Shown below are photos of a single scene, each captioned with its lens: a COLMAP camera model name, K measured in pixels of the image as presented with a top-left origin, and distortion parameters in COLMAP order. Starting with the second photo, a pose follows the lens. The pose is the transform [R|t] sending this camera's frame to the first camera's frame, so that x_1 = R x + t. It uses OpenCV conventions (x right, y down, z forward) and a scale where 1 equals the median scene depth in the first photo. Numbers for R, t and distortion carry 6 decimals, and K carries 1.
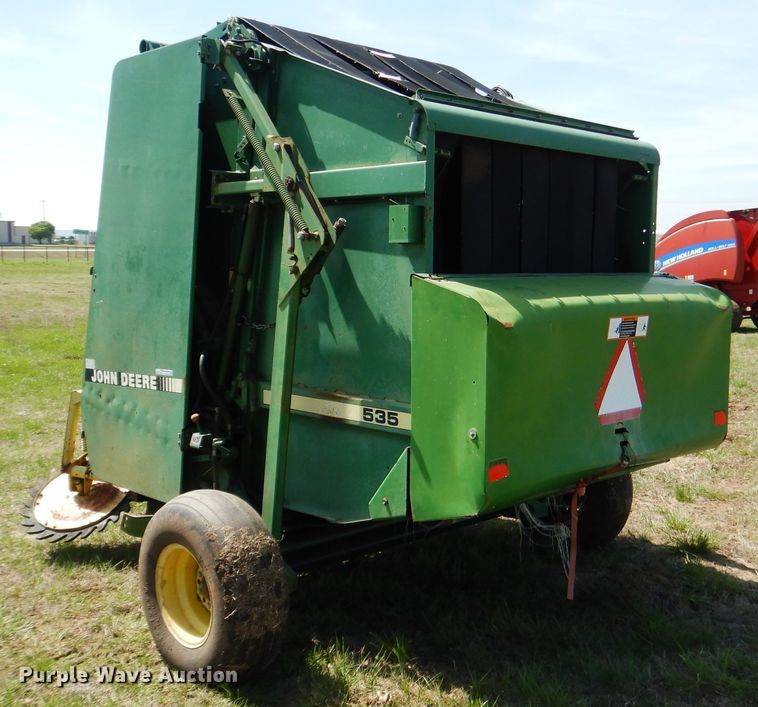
lens RADIAL K [[927.7, 0, 379.0], [0, 927.7, 353.5], [0, 0, 1]] dist [0.018447, 0.003683]
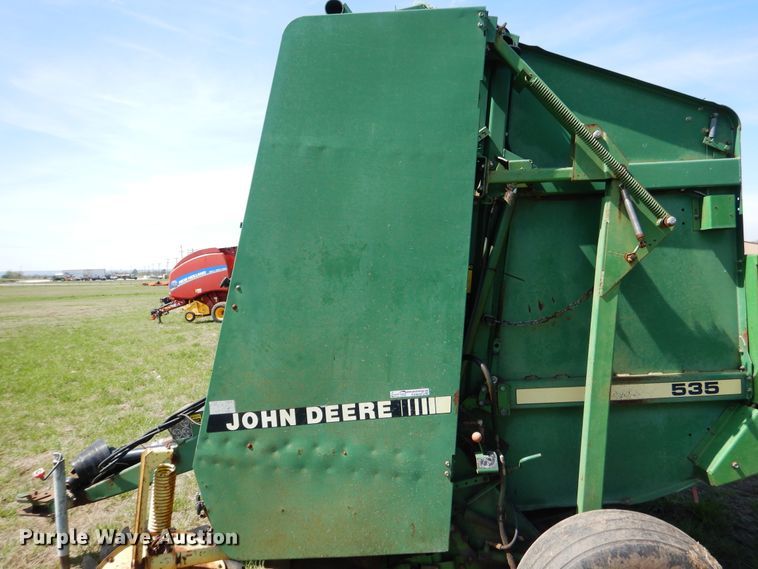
lens RADIAL K [[545.5, 0, 379.0], [0, 545.5, 284.5], [0, 0, 1]] dist [0.009134, 0.001828]
pose [[0.700607, -0.052436, 0.711618, -0.585079], [0.121002, 0.991583, -0.046065, -0.056311], [-0.703213, 0.118381, 0.701054, 0.656806]]
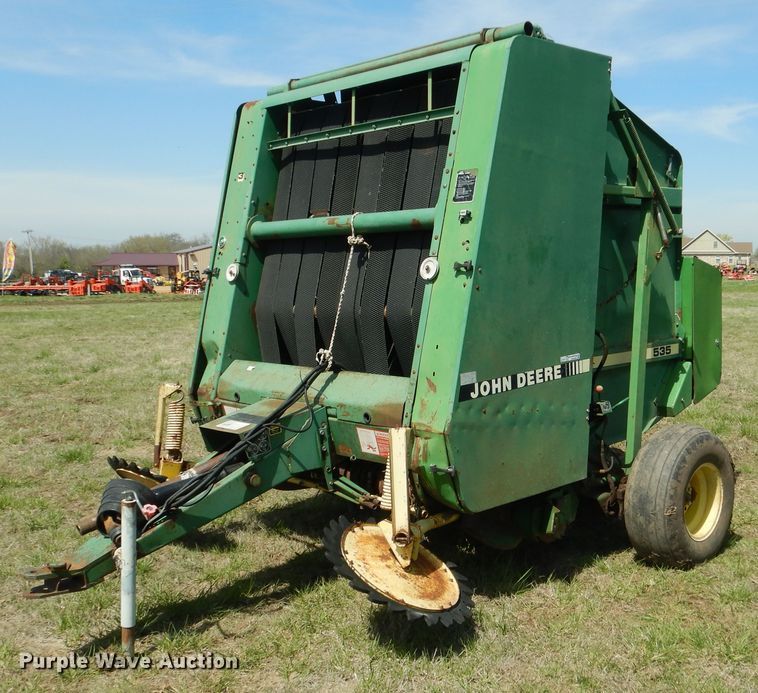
lens RADIAL K [[911.3, 0, 444.7], [0, 911.3, 366.6], [0, 0, 1]] dist [0.008497, 0.014376]
pose [[-0.030412, -0.119248, 0.992399, -1.229057], [0.121121, 0.985102, 0.122083, -0.110936], [-0.992172, 0.123913, -0.015516, 1.141780]]
